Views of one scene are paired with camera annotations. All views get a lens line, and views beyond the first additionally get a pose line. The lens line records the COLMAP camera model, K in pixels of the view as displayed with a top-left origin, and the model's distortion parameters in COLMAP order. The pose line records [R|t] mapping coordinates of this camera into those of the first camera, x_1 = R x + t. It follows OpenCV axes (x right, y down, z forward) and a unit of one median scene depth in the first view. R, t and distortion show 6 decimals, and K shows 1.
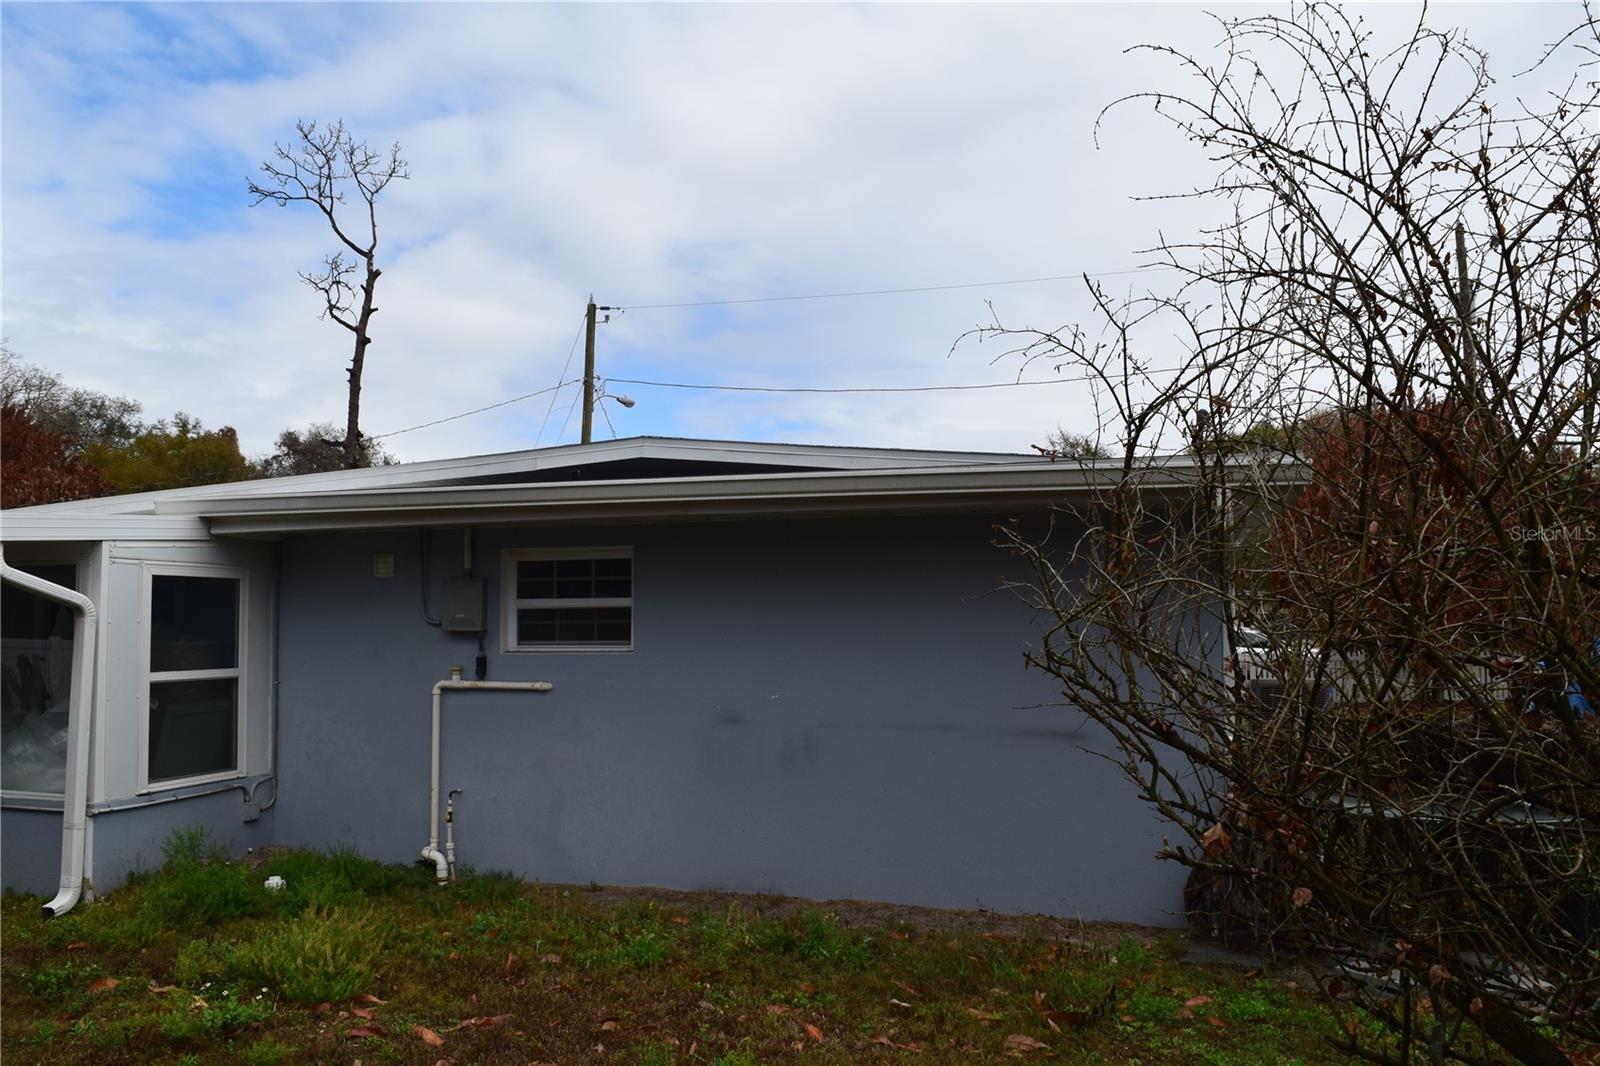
lens RADIAL K [[1254.2, 0, 804.9], [0, 1254.2, 532.9], [0, 0, 1]] dist [-0.093924, 0.024162]
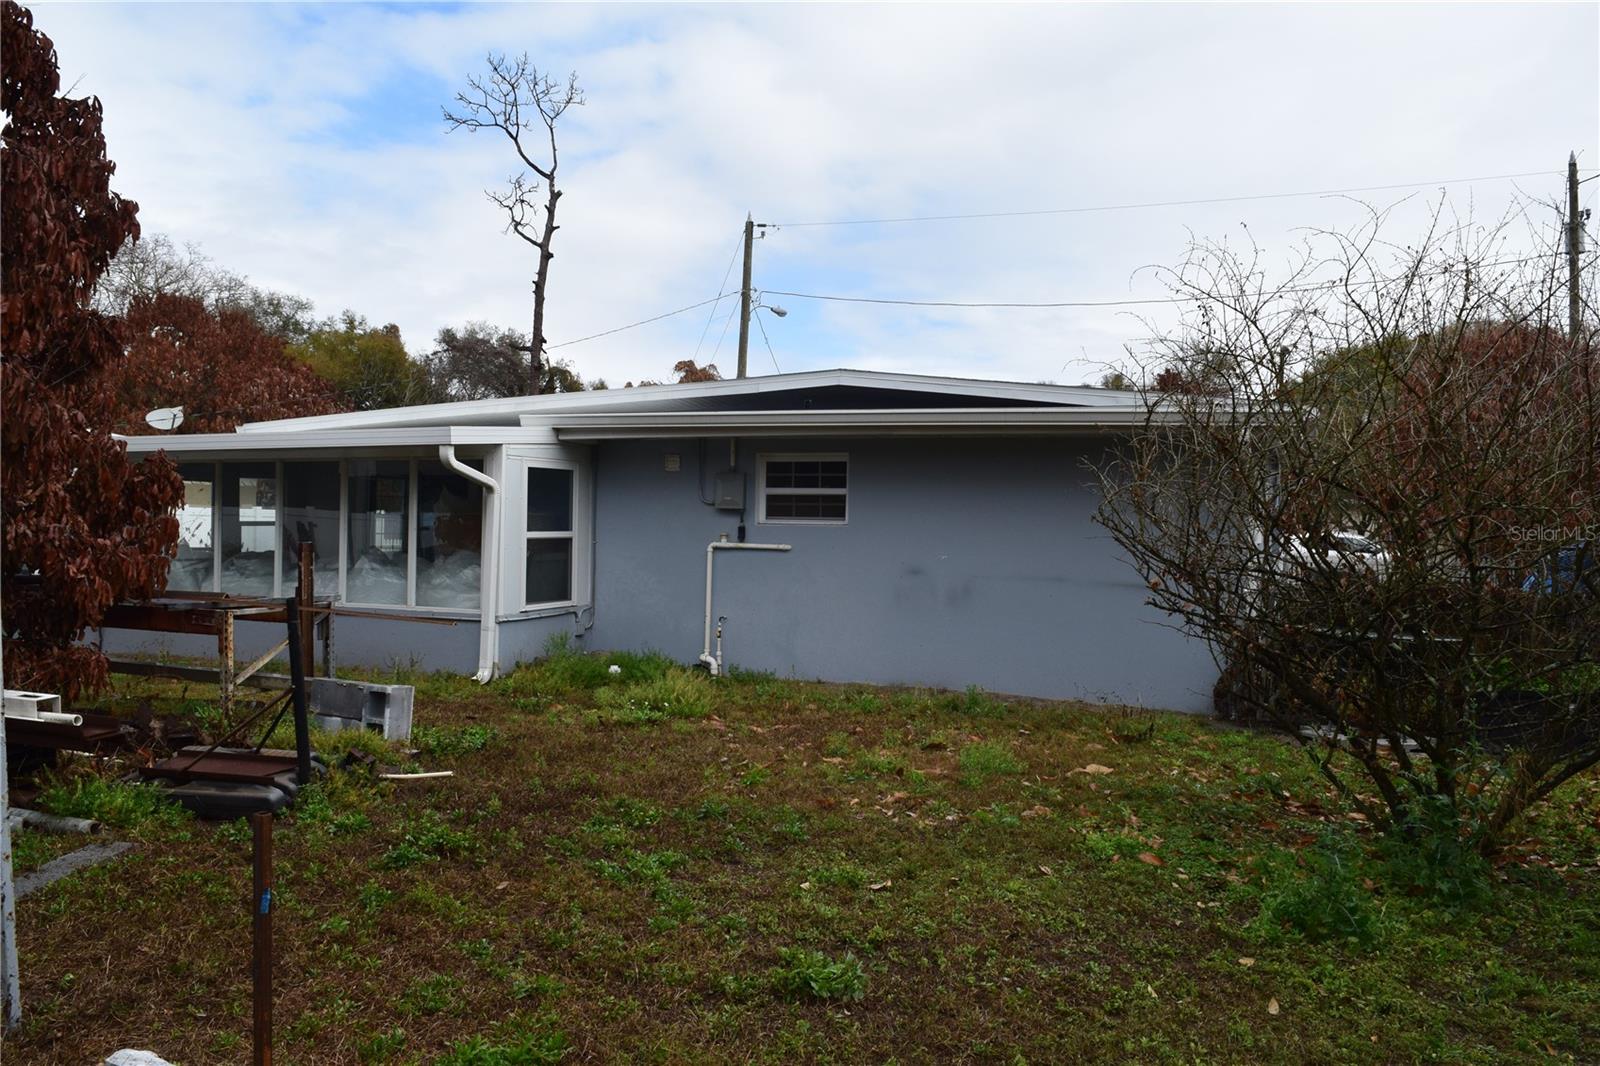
lens RADIAL K [[1254.2, 0, 808.1], [0, 1254.2, 535.2], [0, 0, 1]] dist [-0.093924, 0.024162]
pose [[0.995057, 0.026613, -0.095675, -0.040064], [-0.018498, 0.996232, 0.084729, -0.016509], [0.097569, -0.082540, 0.991800, -0.449376]]
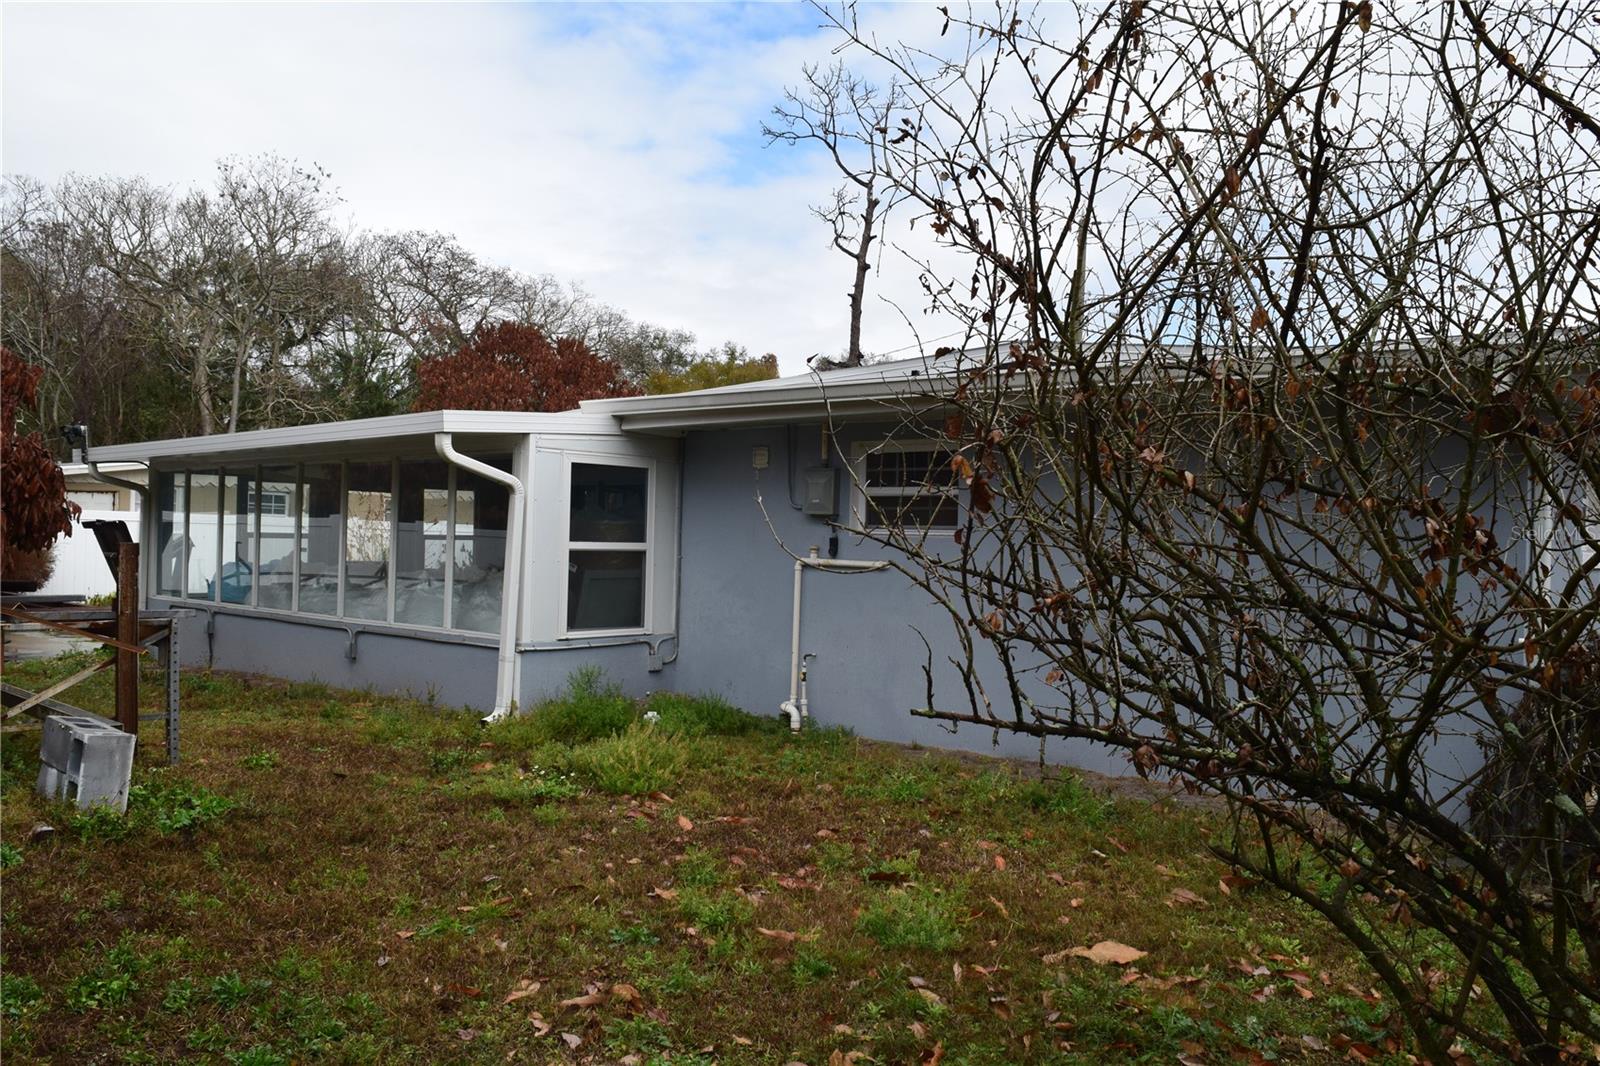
lens RADIAL K [[1254.2, 0, 800.5], [0, 1254.2, 523.6], [0, 0, 1]] dist [-0.093924, 0.024162]
pose [[0.910621, 0.025762, -0.412440, 0.177507], [-0.003046, 0.998446, 0.055640, 0.023377], [0.413232, -0.049411, 0.909284, -0.042961]]
